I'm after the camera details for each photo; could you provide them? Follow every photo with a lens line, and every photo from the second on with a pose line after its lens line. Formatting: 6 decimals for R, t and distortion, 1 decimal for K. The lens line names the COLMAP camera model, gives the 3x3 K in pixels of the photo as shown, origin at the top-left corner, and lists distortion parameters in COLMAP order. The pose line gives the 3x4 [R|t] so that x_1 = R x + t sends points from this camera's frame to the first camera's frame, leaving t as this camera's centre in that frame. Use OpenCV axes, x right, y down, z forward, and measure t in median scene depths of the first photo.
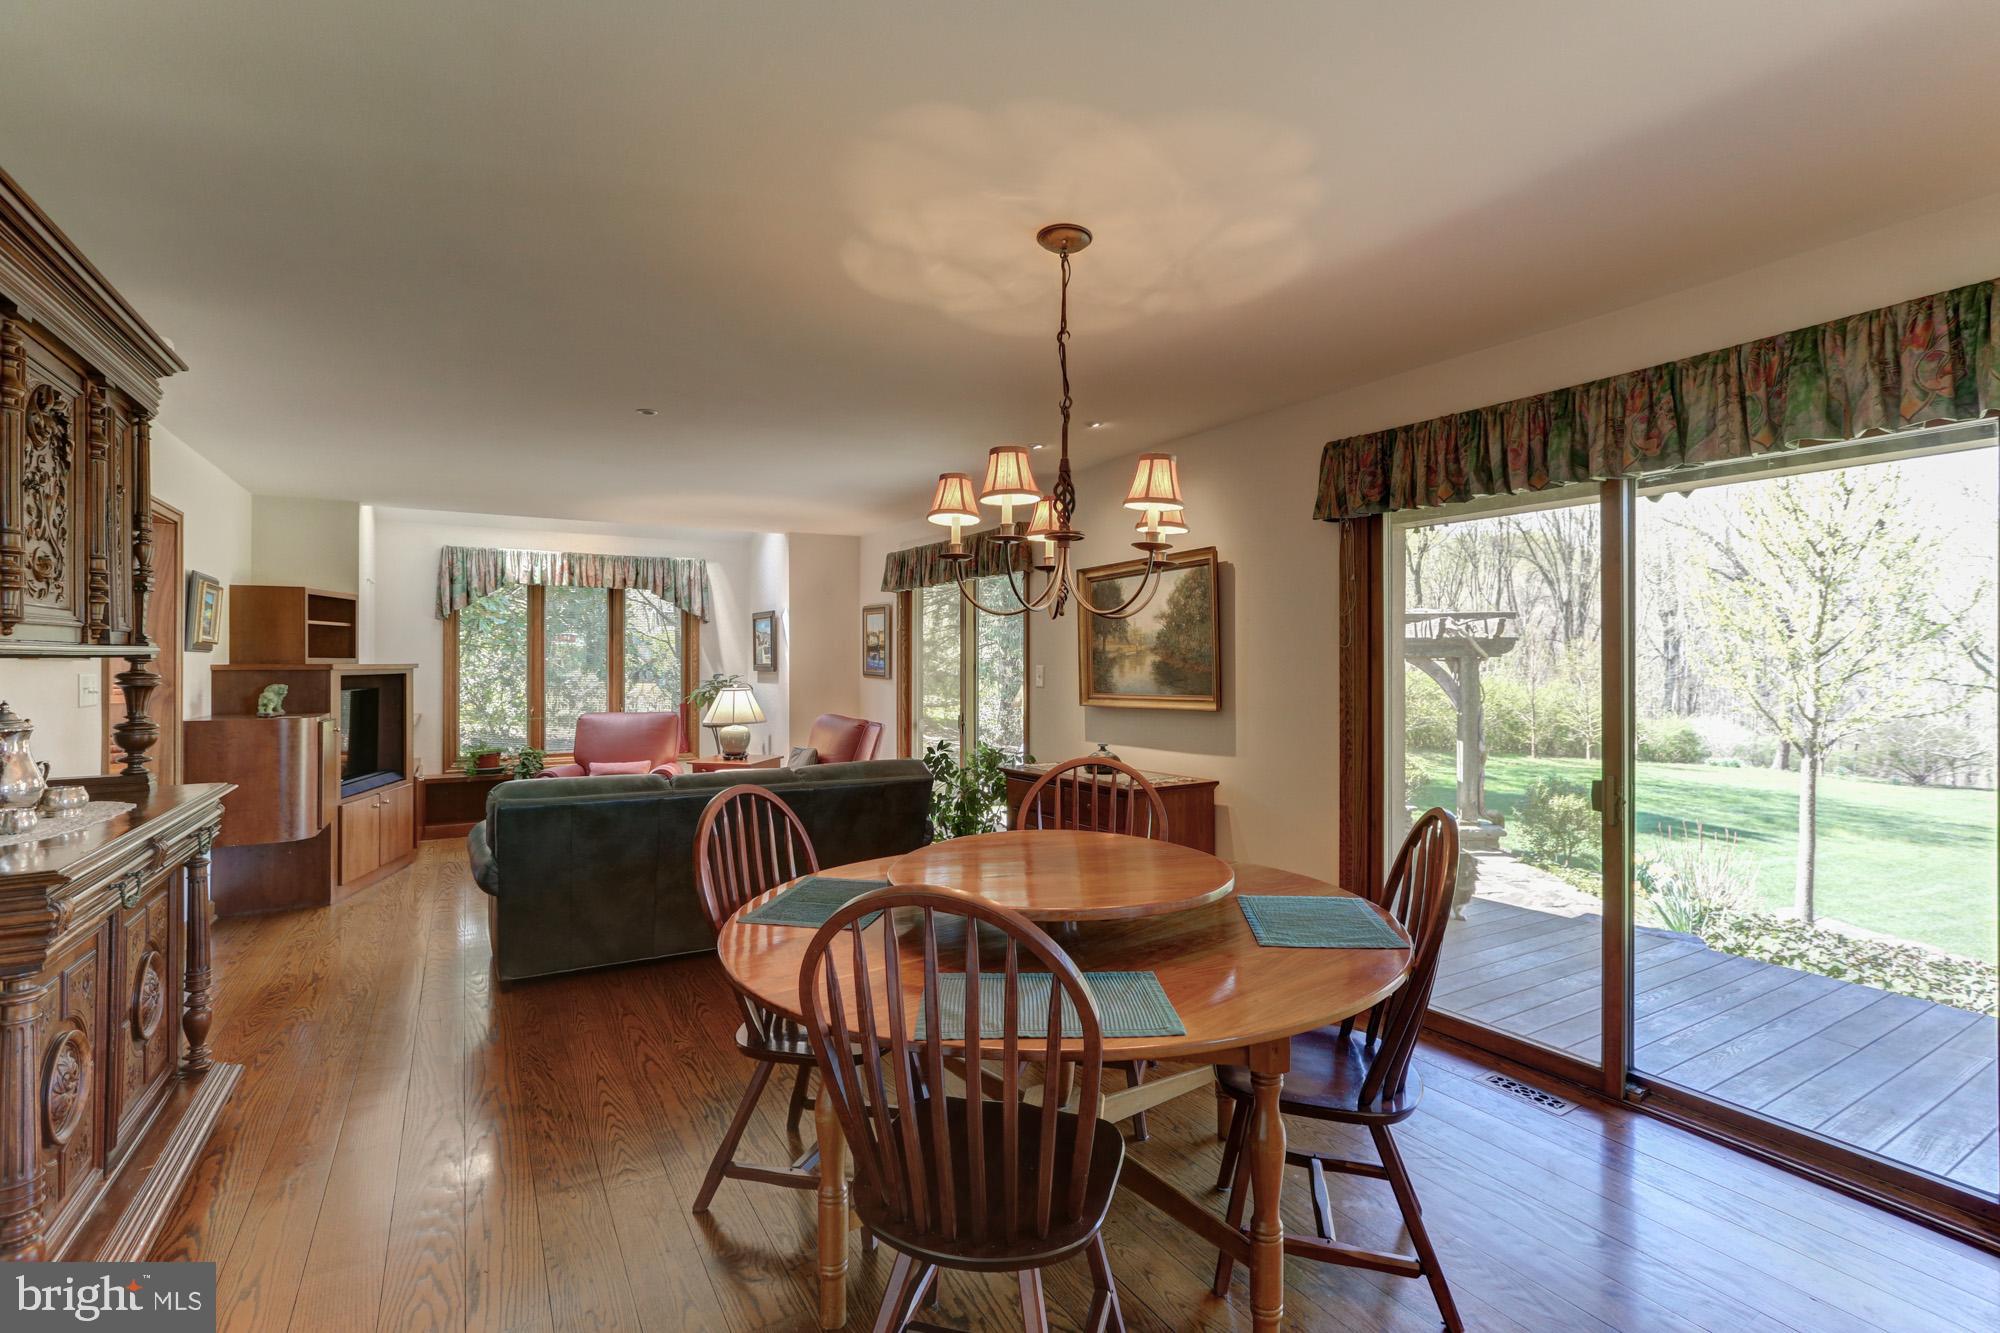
lens RADIAL K [[918.9, 0, 1027.7], [0, 918.9, 654.4], [0, 0, 1]] dist [-0.031139, 0.017603]
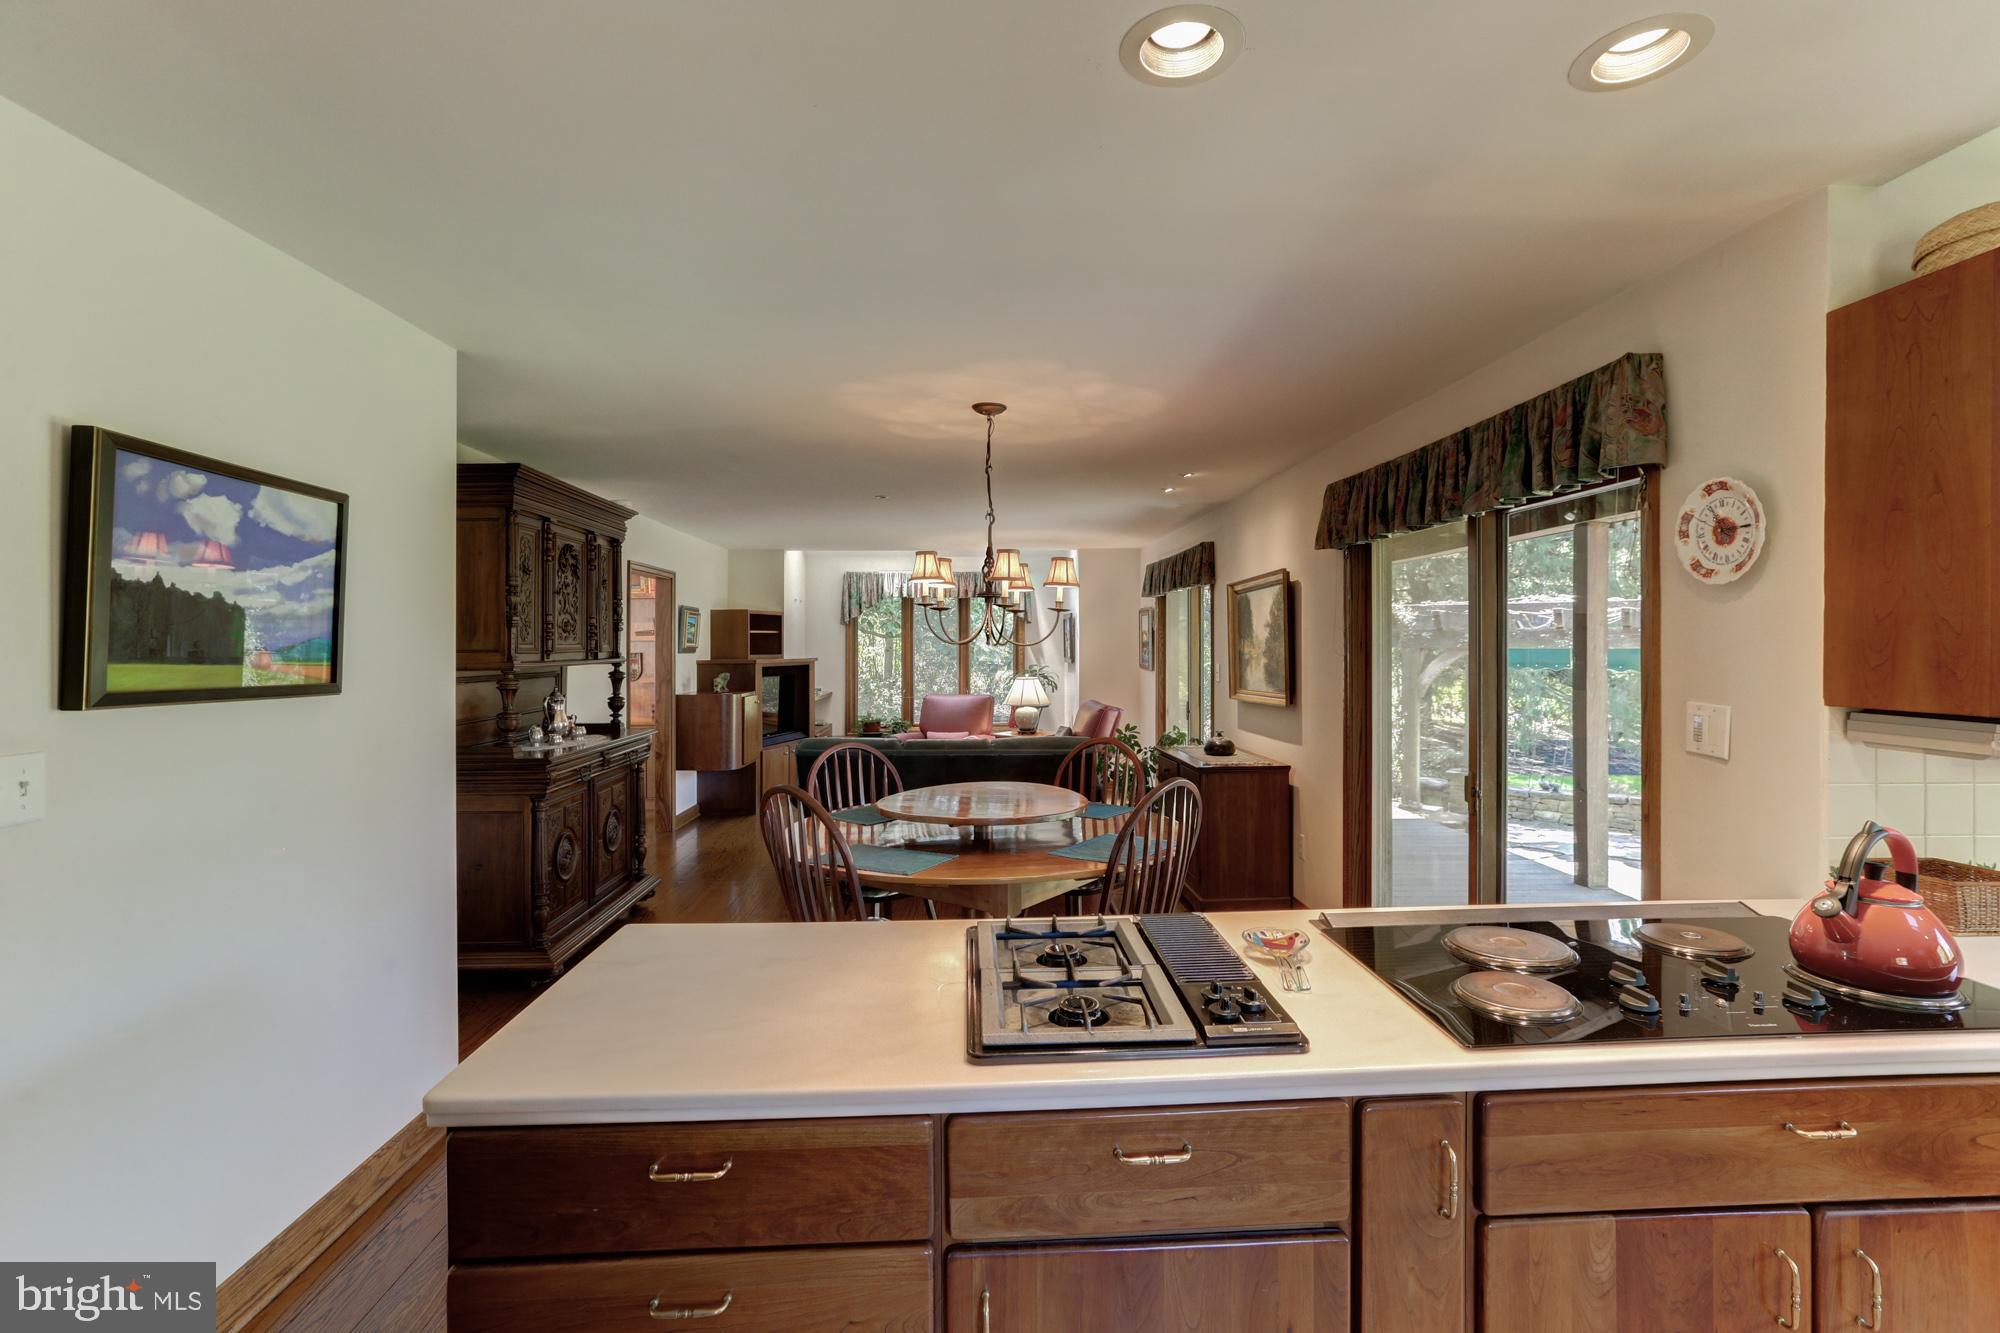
lens RADIAL K [[918.9, 0, 1011.0], [0, 918.9, 640.0], [0, 0, 1]] dist [-0.031139, 0.017603]
pose [[0.877970, -0.005227, -0.478688, 0.385447], [0.007370, 0.999969, 0.002599, -0.025206], [0.478660, -0.005810, 0.877981, -0.178865]]
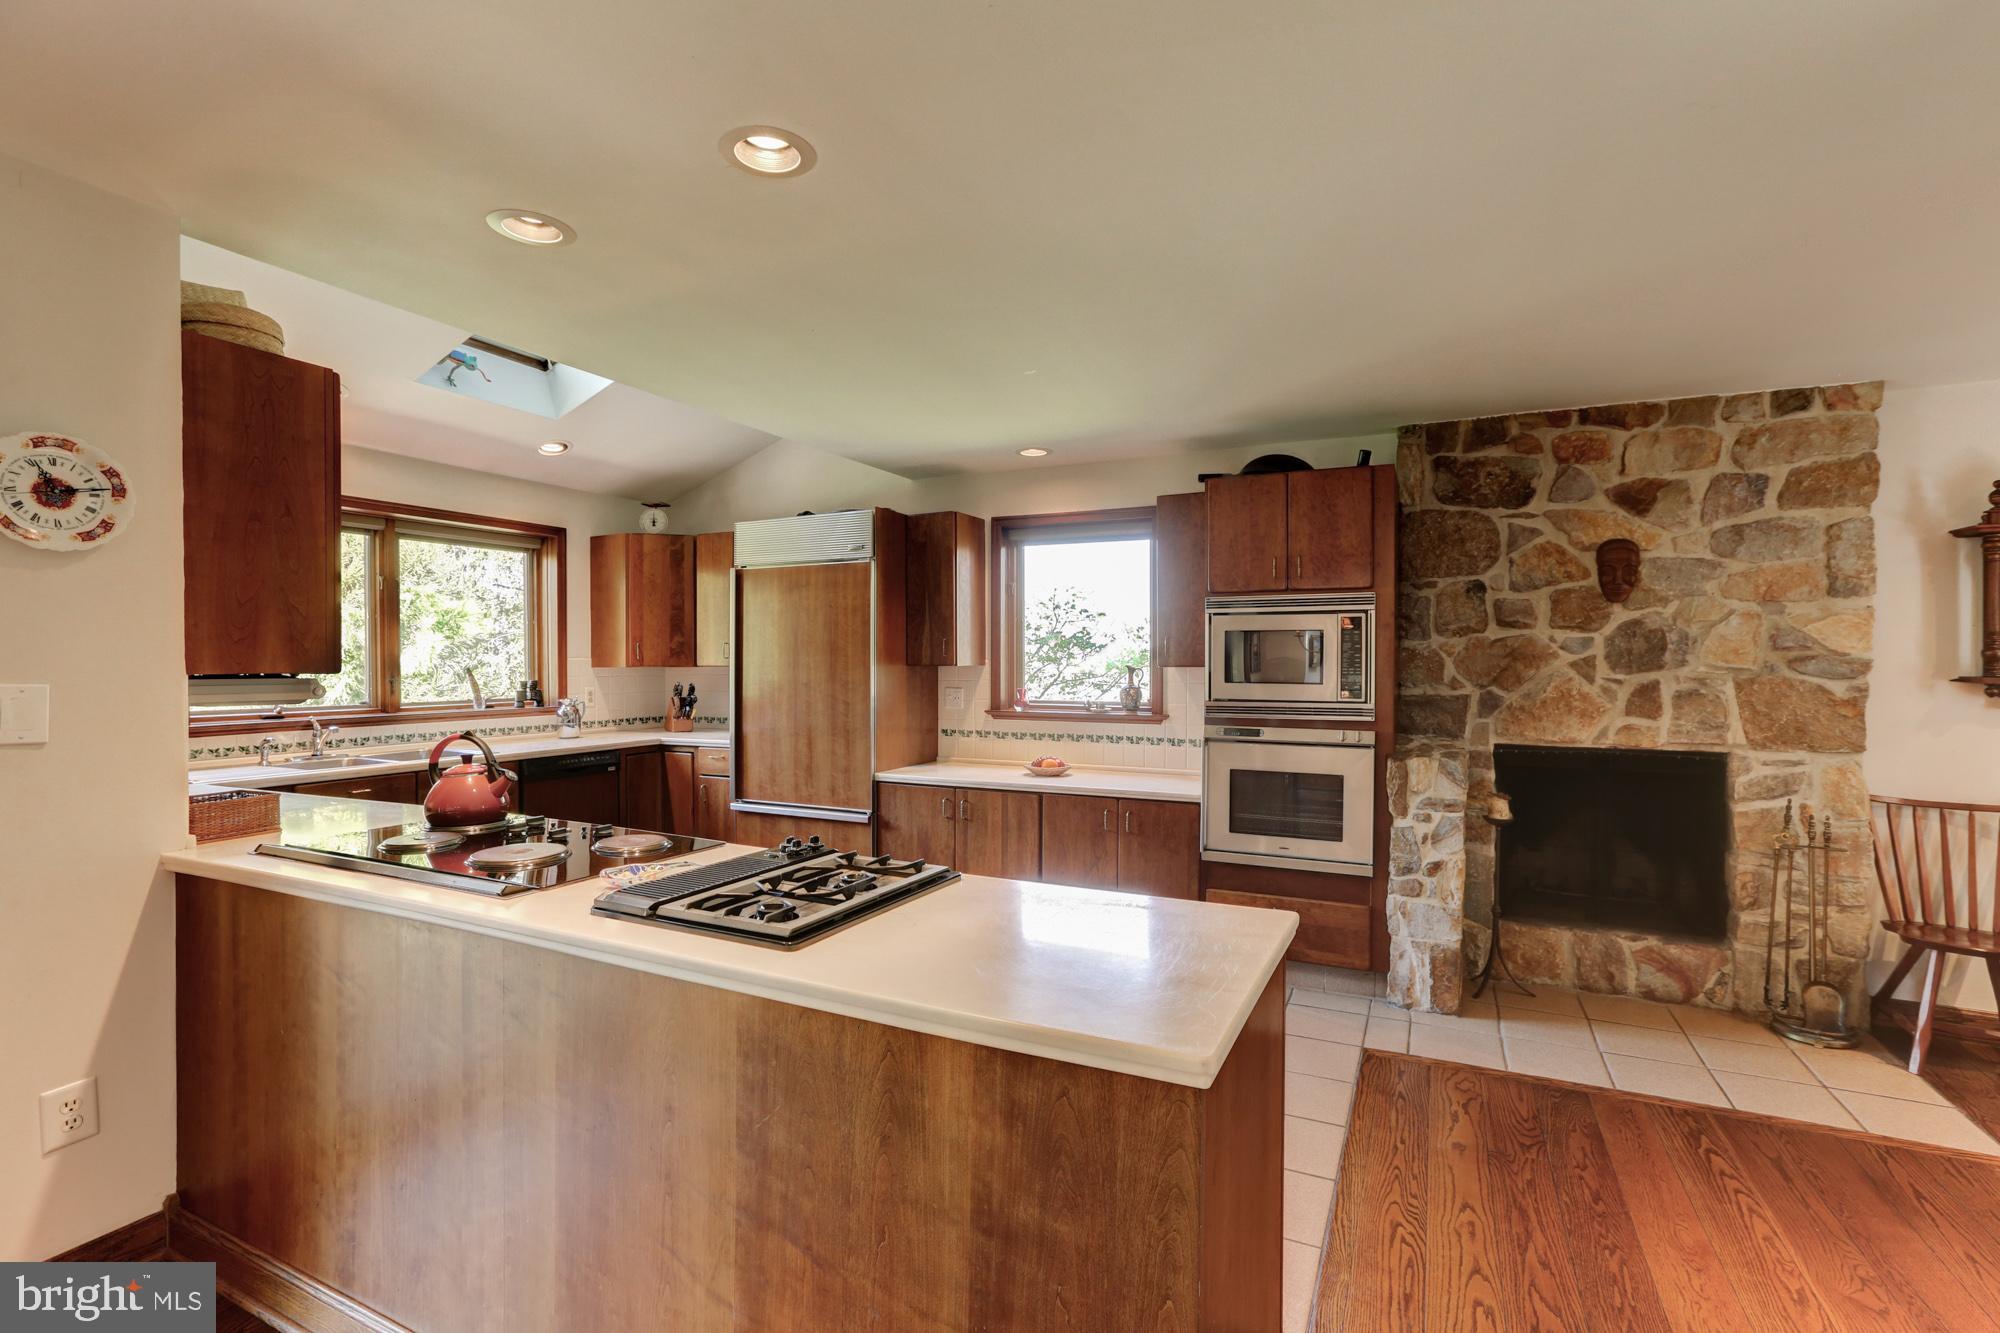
lens RADIAL K [[918.9, 0, 1001.9], [0, 918.9, 662.9], [0, 0, 1]] dist [-0.031139, 0.017603]
pose [[-0.544476, -0.007157, 0.838746, -0.078818], [-0.009639, 0.999951, 0.002275, -0.004004], [-0.838721, -0.006846, -0.544518, 0.229483]]
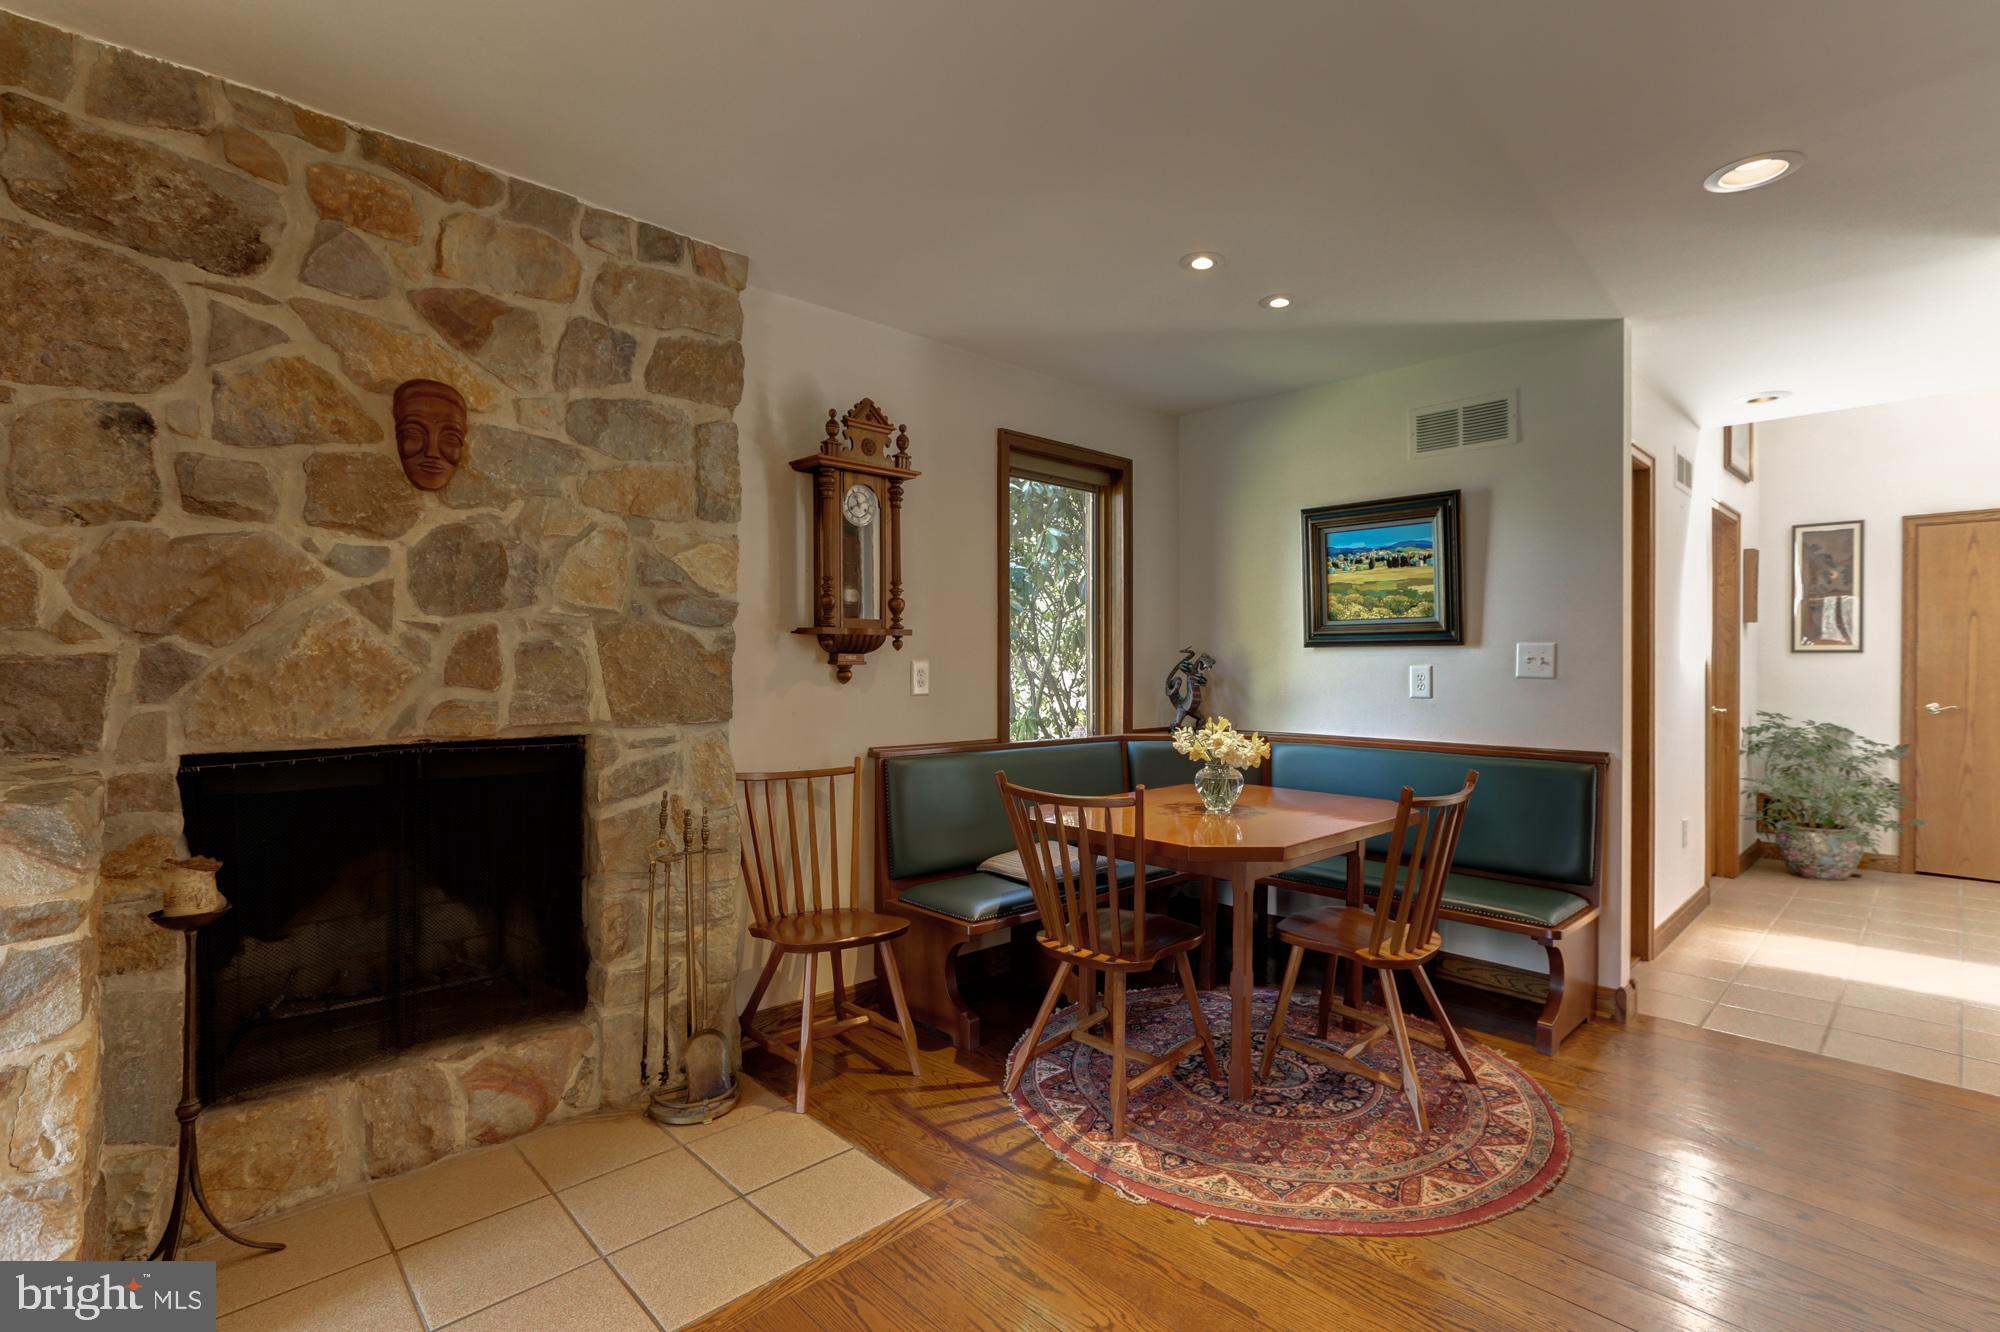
lens RADIAL K [[918.9, 0, 1006.0], [0, 918.9, 666.5], [0, 0, 1]] dist [-0.031139, 0.017603]
pose [[-0.977687, 0.000032, -0.210068, 0.093978], [0.000365, 0.999999, -0.001546, 0.027526], [0.210068, -0.001588, -0.977686, -0.117345]]
